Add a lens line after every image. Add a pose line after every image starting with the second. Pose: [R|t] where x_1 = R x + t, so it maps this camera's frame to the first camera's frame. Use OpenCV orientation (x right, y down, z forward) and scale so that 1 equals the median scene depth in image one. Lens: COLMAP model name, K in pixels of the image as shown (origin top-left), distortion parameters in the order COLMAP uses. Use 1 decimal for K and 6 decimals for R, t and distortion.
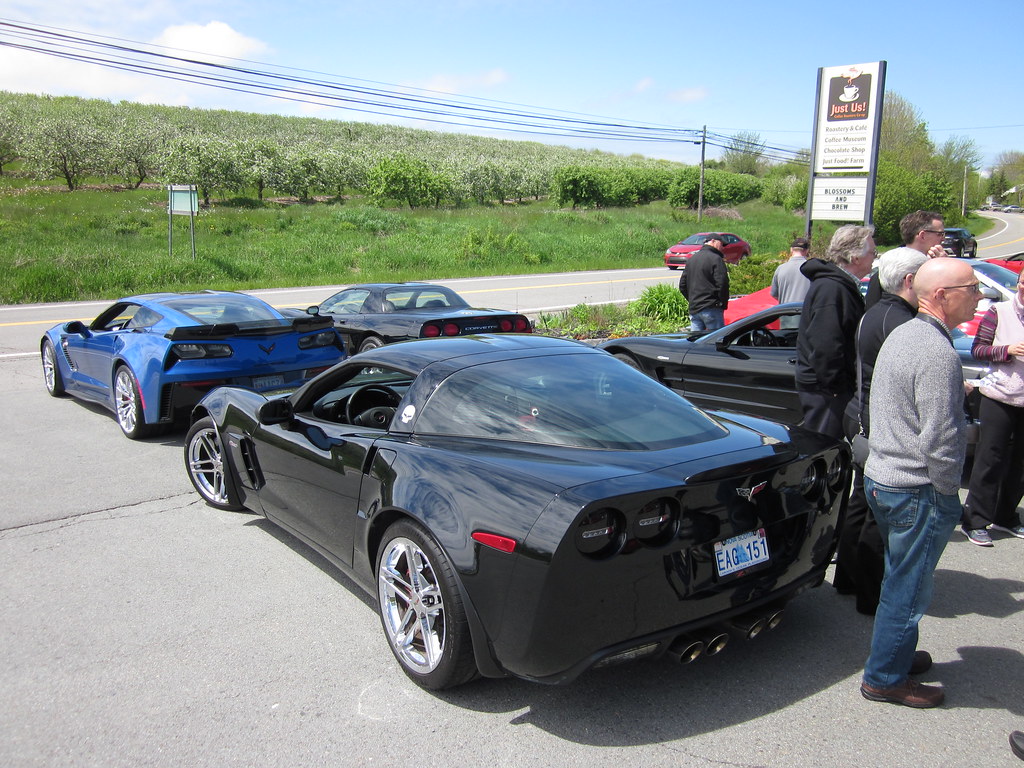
lens RADIAL K [[812.8, 0, 514.3], [0, 812.8, 383.0], [0, 0, 1]] dist [-0.035526, 0.002155]
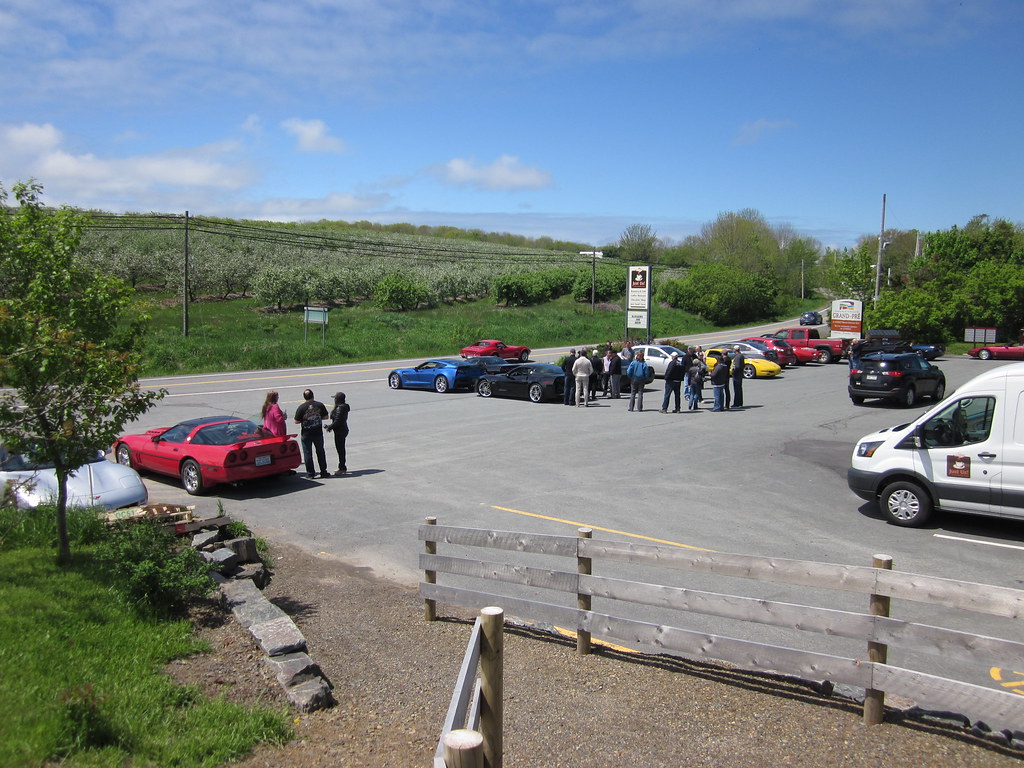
lens RADIAL K [[958.8, 0, 512.0], [0, 958.8, 386.1], [0, 0, 1]] dist [0.004203, 0.000000]
pose [[0.993547, -0.019713, 0.111695, -0.124686], [0.029900, 0.995468, -0.090273, 0.092143], [-0.109409, 0.093031, 0.989634, -0.749759]]
